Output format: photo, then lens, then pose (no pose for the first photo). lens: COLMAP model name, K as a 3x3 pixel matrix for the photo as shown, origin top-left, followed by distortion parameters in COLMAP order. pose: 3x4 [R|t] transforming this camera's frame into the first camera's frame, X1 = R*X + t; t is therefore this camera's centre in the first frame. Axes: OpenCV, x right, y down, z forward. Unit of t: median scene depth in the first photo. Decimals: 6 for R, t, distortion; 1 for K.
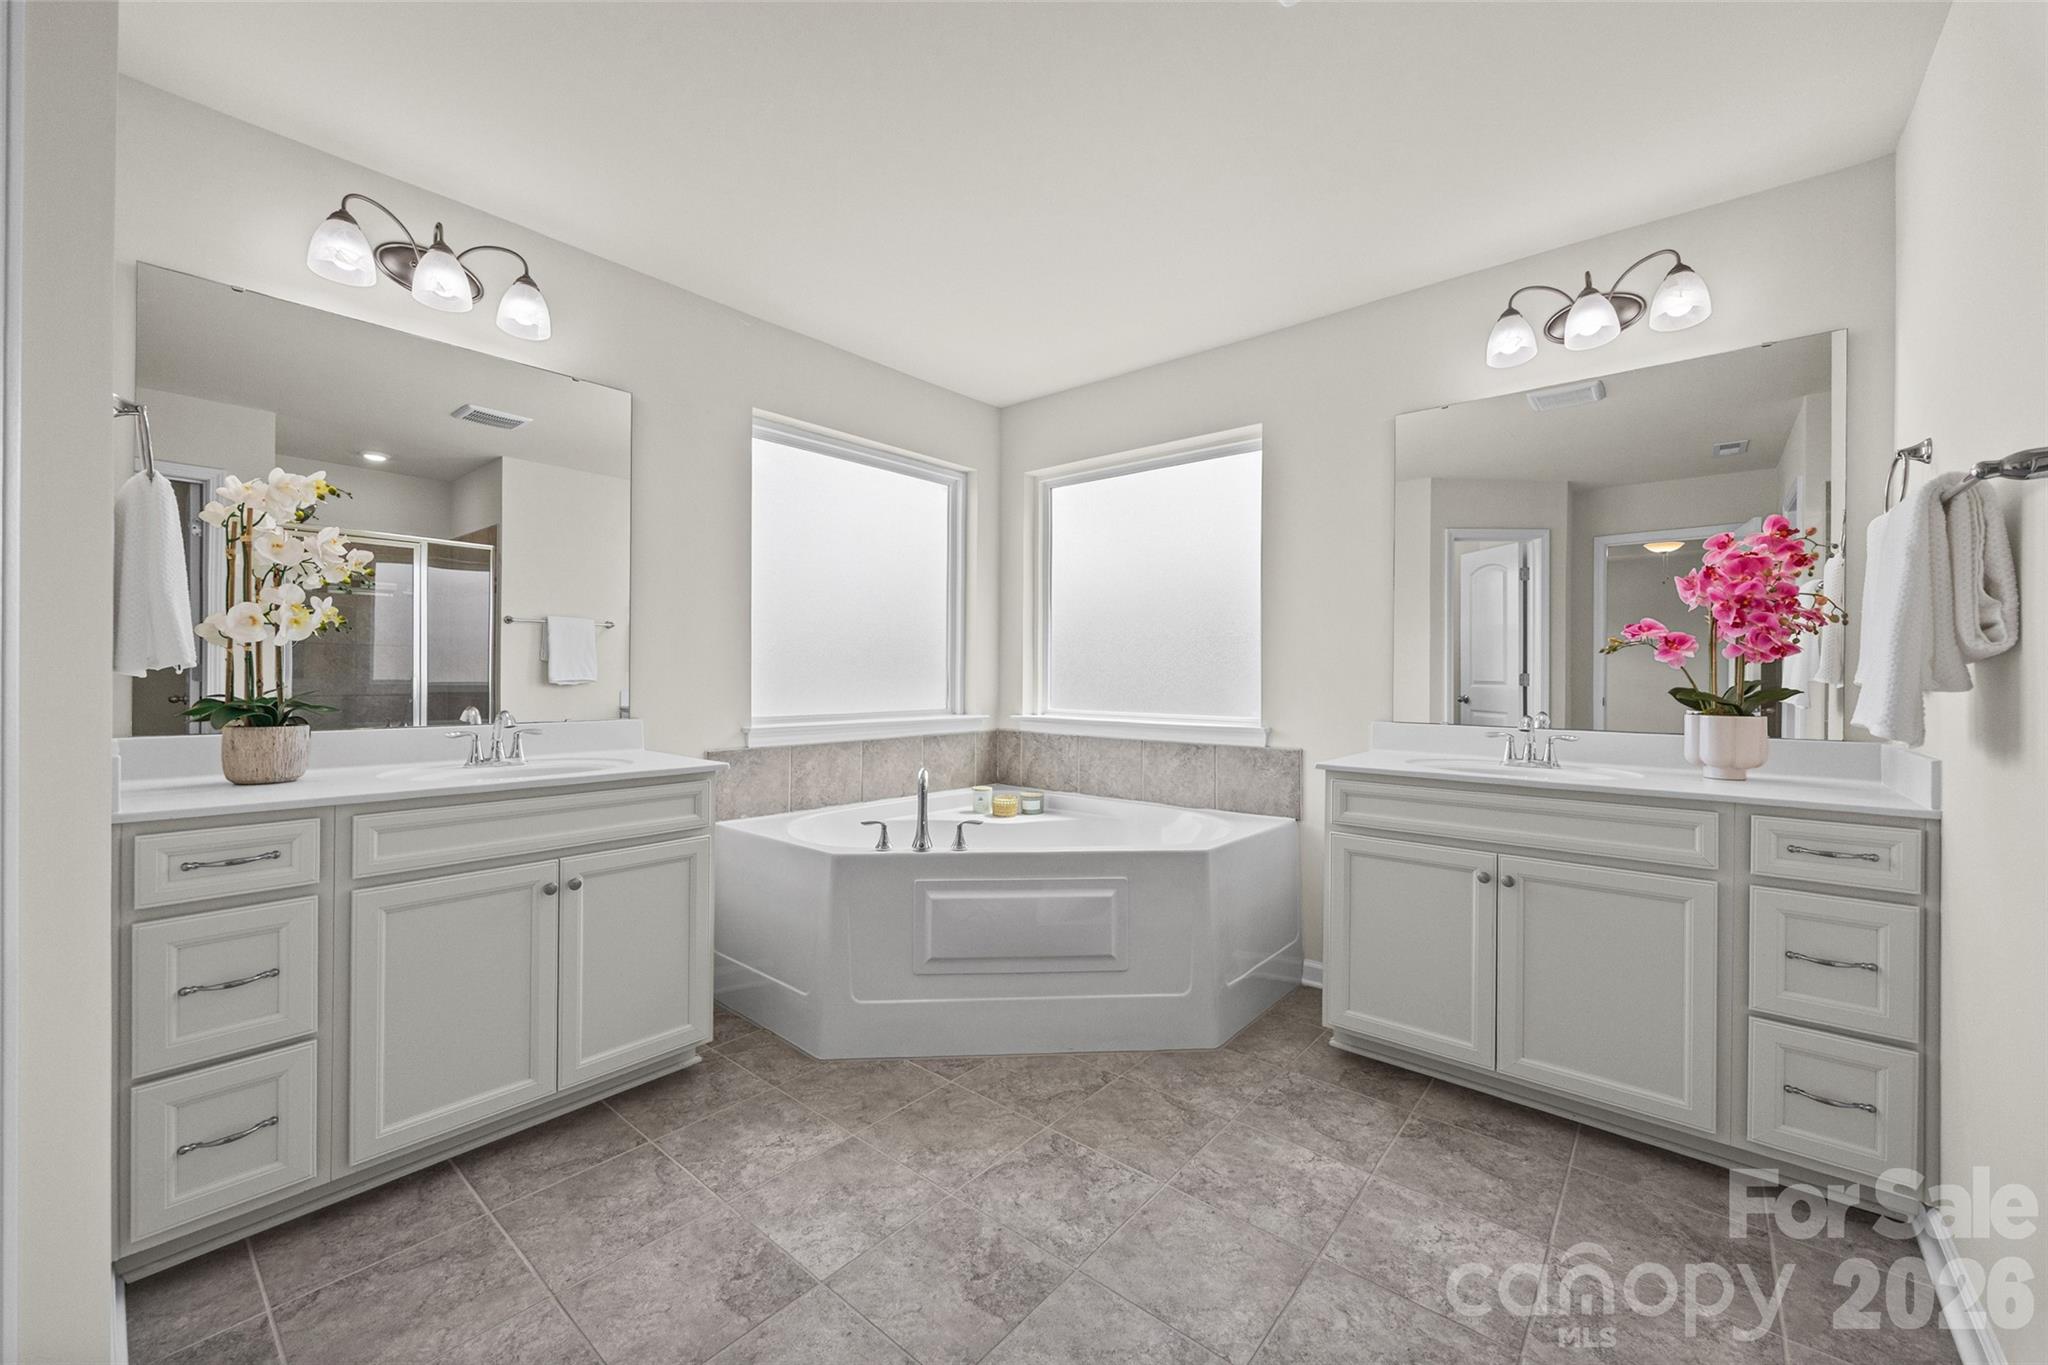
lens RADIAL K [[793.2, 0, 1015.6], [0, 793.2, 659.1], [0, 0, 1]] dist [0.000049, -0.000101]
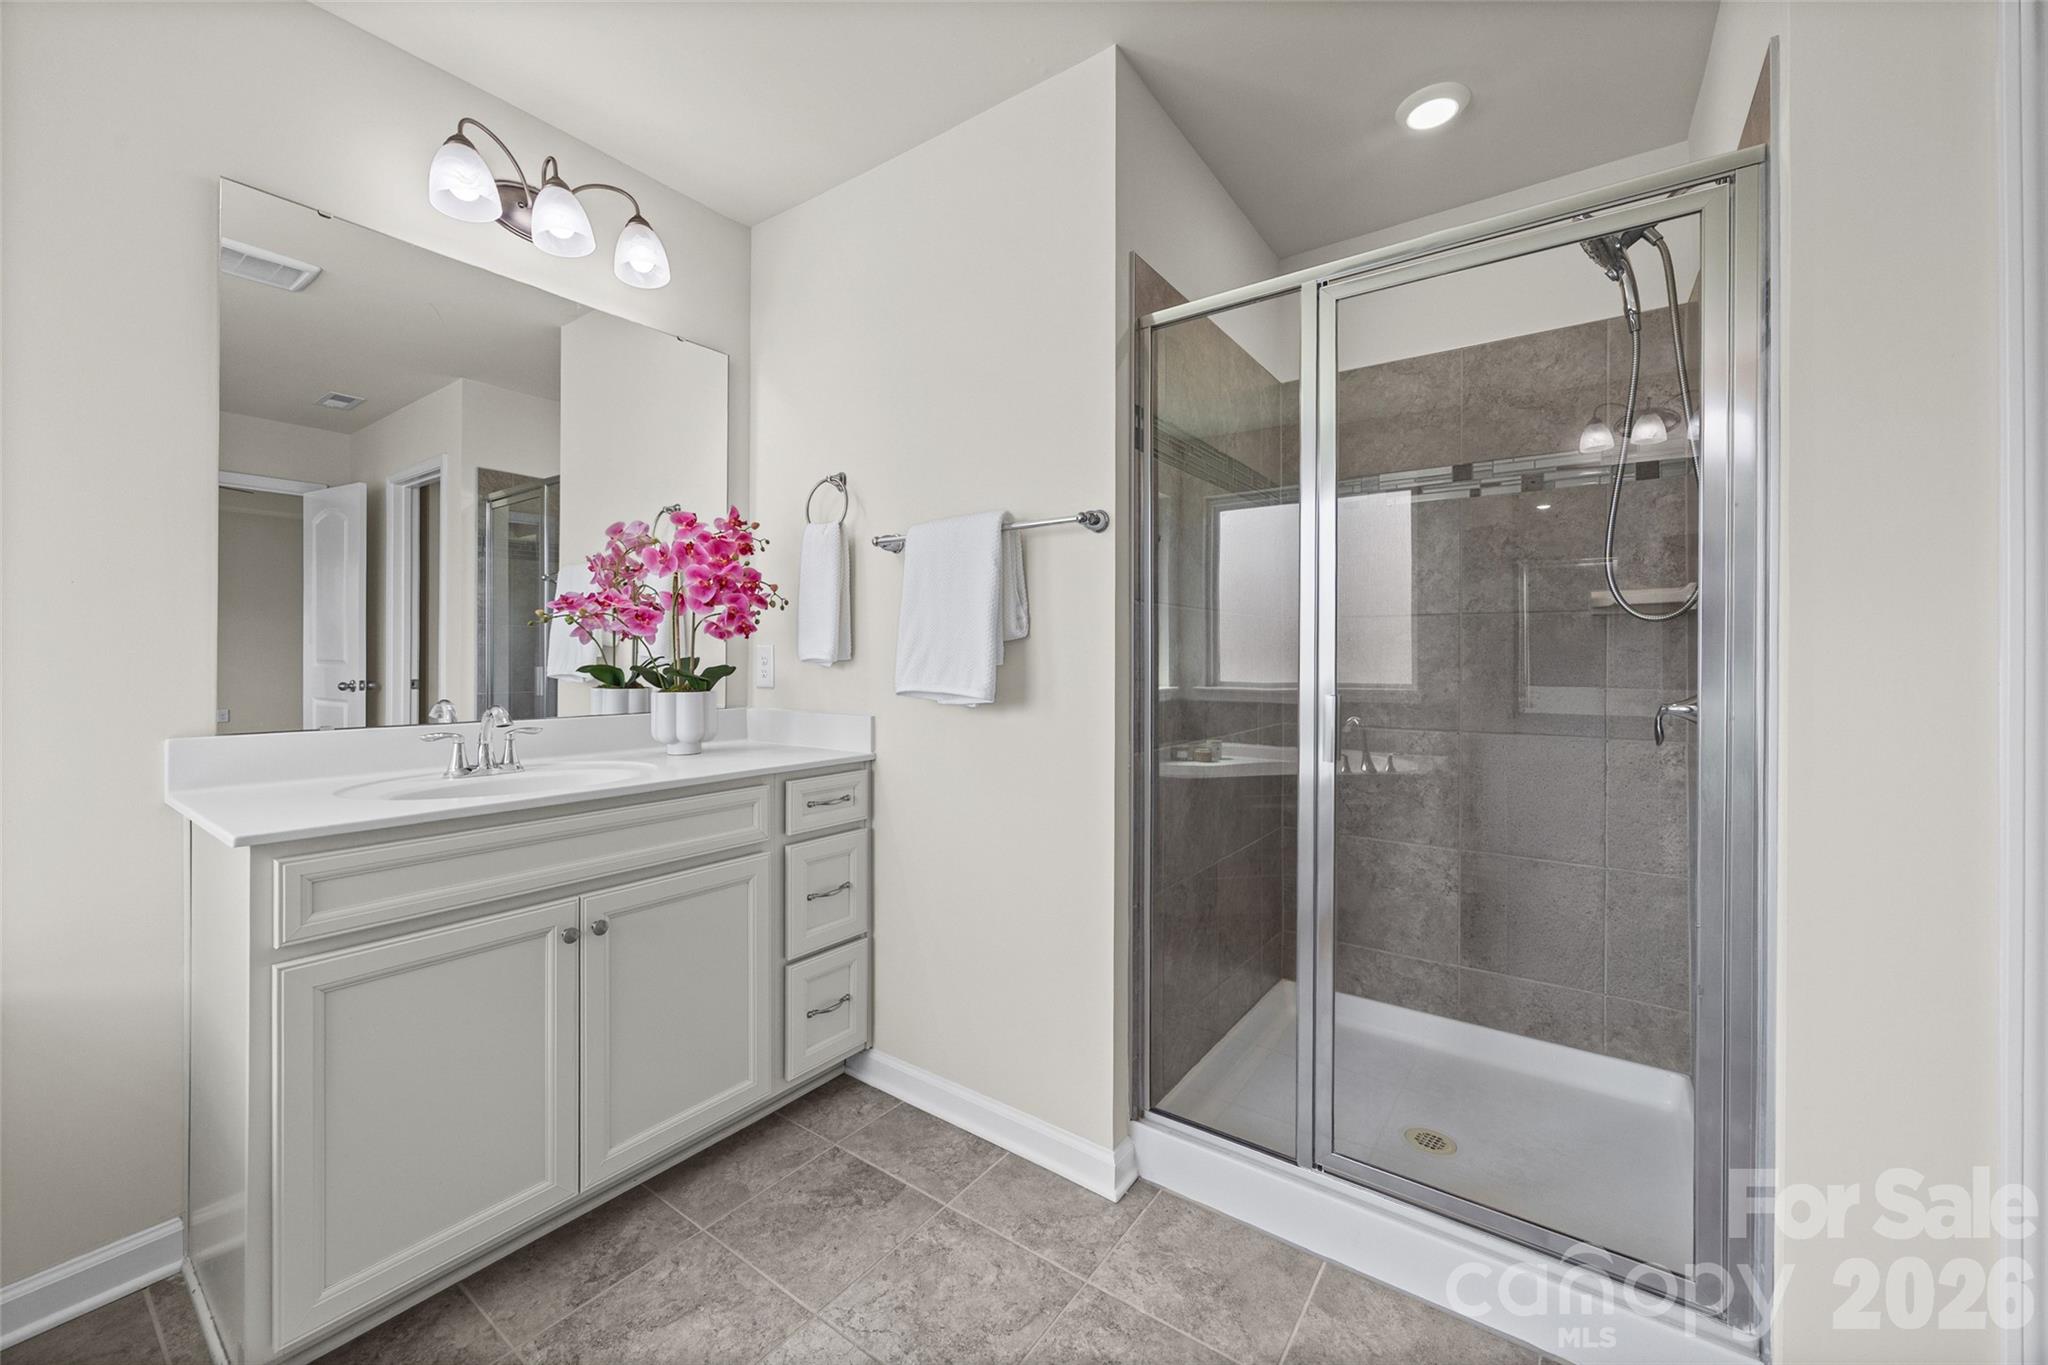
lens RADIAL K [[793.2, 0, 1015.6], [0, 793.2, 659.1], [0, 0, 1]] dist [0.000049, -0.000101]
pose [[-0.079119, -0.007959, 0.996833, -0.163221], [-0.022462, 0.999728, 0.006199, 0.014419], [-0.996612, -0.021900, -0.079276, 0.720763]]
